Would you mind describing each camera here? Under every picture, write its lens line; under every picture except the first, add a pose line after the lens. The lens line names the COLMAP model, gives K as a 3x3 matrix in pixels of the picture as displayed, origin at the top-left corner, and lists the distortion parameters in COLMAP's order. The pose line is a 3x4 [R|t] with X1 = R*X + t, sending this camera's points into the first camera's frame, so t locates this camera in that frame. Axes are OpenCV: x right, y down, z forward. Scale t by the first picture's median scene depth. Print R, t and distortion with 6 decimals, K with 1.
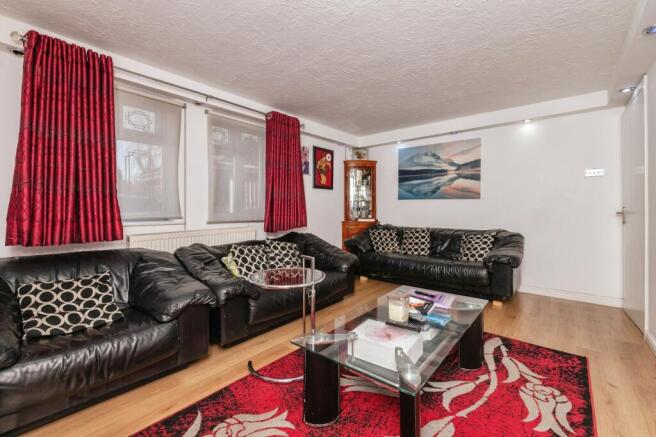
lens RADIAL K [[282.9, 0, 335.4], [0, 282.9, 205.0], [0, 0, 1]] dist [0.002121, -0.000315]
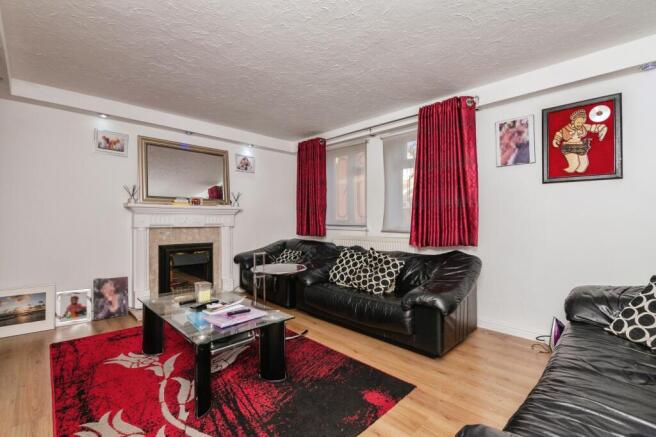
lens RADIAL K [[300.0, 0, 328.1], [0, 300.0, 218.8], [0, 0, 1]] dist [-0.019447, 0.000422]
pose [[-0.118510, -0.009426, -0.992908, 1.122911], [0.004486, 0.999940, -0.010028, 0.029804], [0.992943, -0.005643, -0.118461, 1.273143]]
